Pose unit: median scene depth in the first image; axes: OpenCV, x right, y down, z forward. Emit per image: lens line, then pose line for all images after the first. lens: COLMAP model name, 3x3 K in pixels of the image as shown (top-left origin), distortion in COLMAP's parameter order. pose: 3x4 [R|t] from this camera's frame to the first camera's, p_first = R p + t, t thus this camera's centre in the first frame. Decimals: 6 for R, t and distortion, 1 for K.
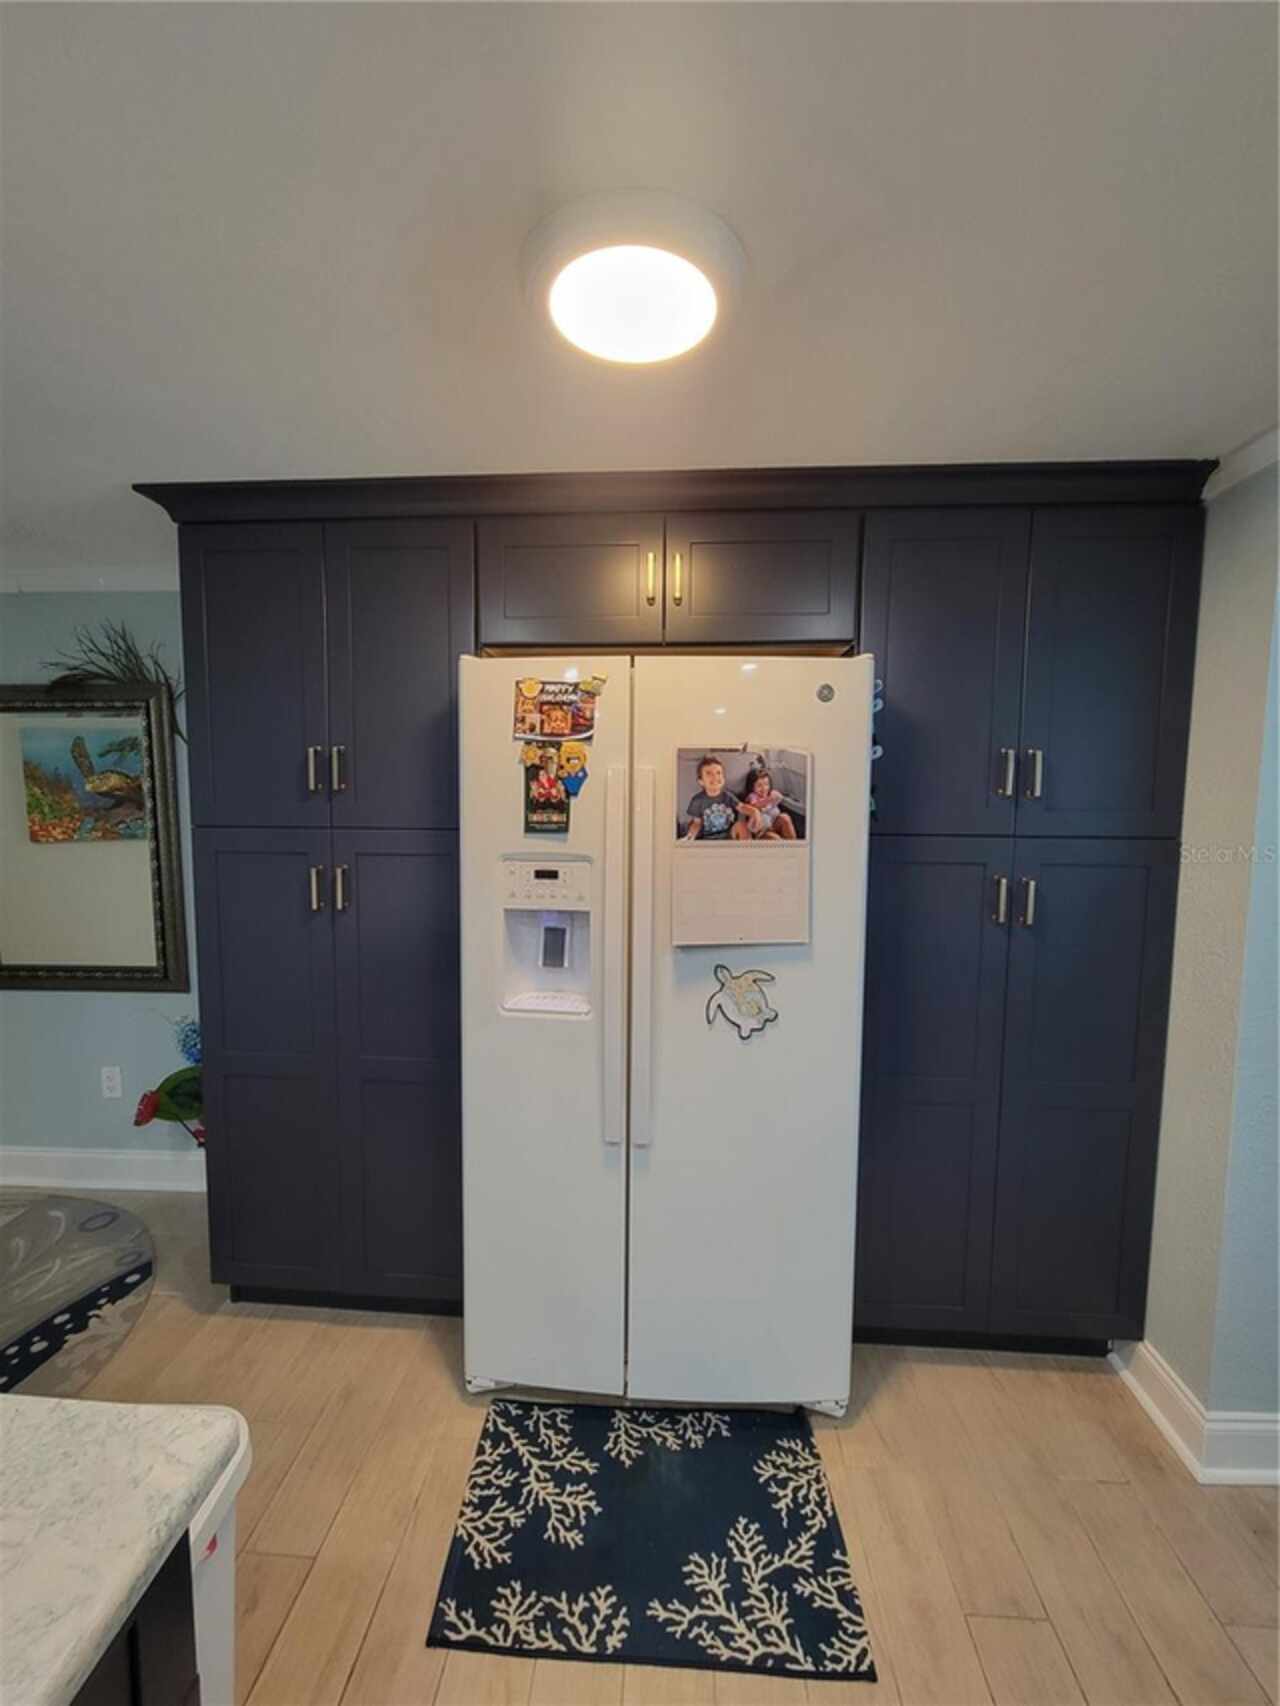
lens RADIAL K [[694.6, 0, 628.2], [0, 694.6, 847.1], [0, 0, 1]] dist [0.005734, -0.003762]
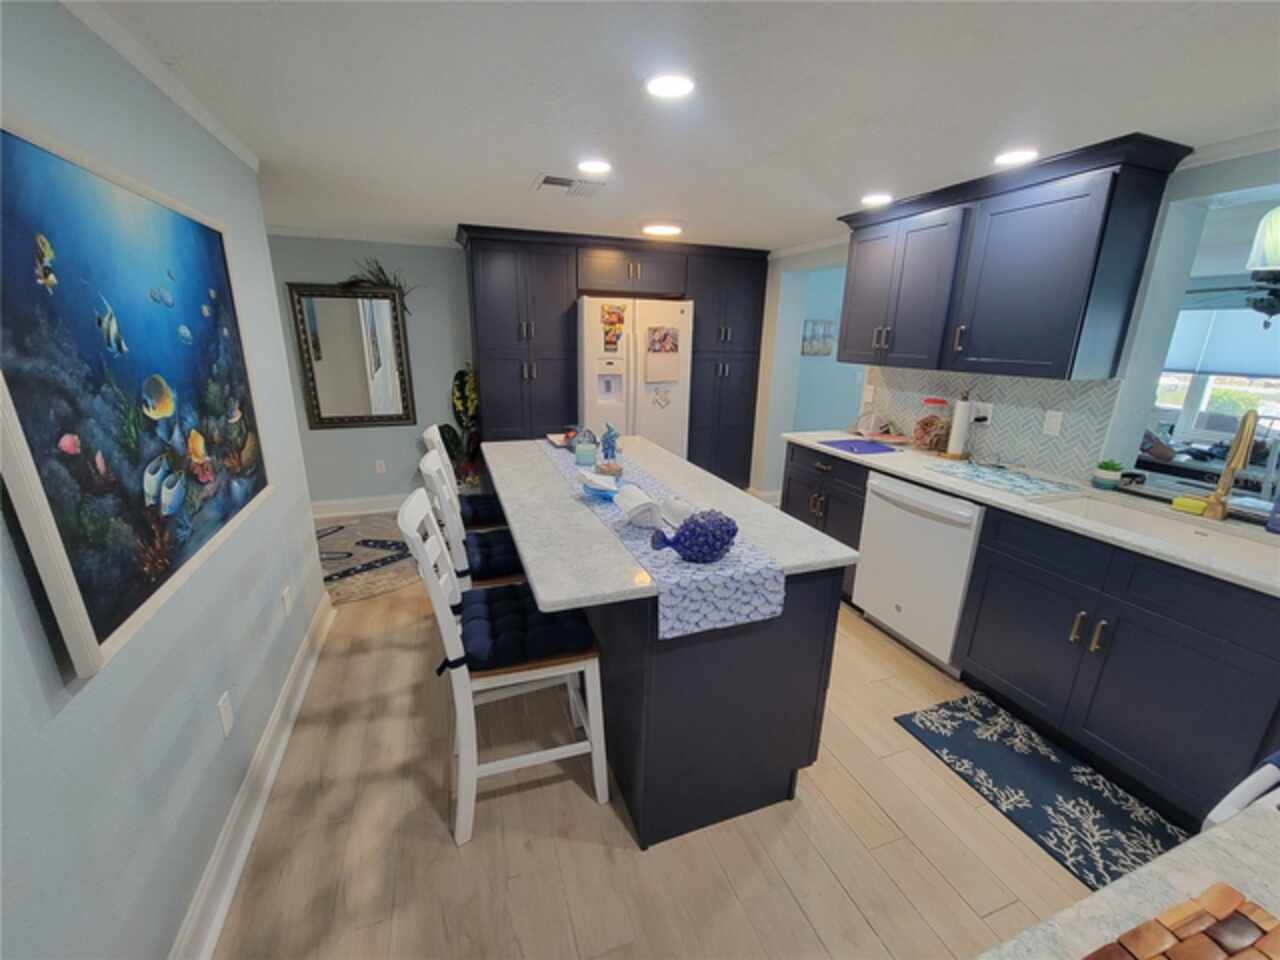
lens RADIAL K [[521.1, 0, 640.2], [0, 521.1, 488.5], [0, 0, 1]] dist [0.005734, -0.003762]
pose [[0.911693, -0.108542, 0.396276, -1.098449], [0.022112, 0.976039, 0.216469, 0.090009], [-0.410277, -0.188591, 0.892248, -1.529503]]
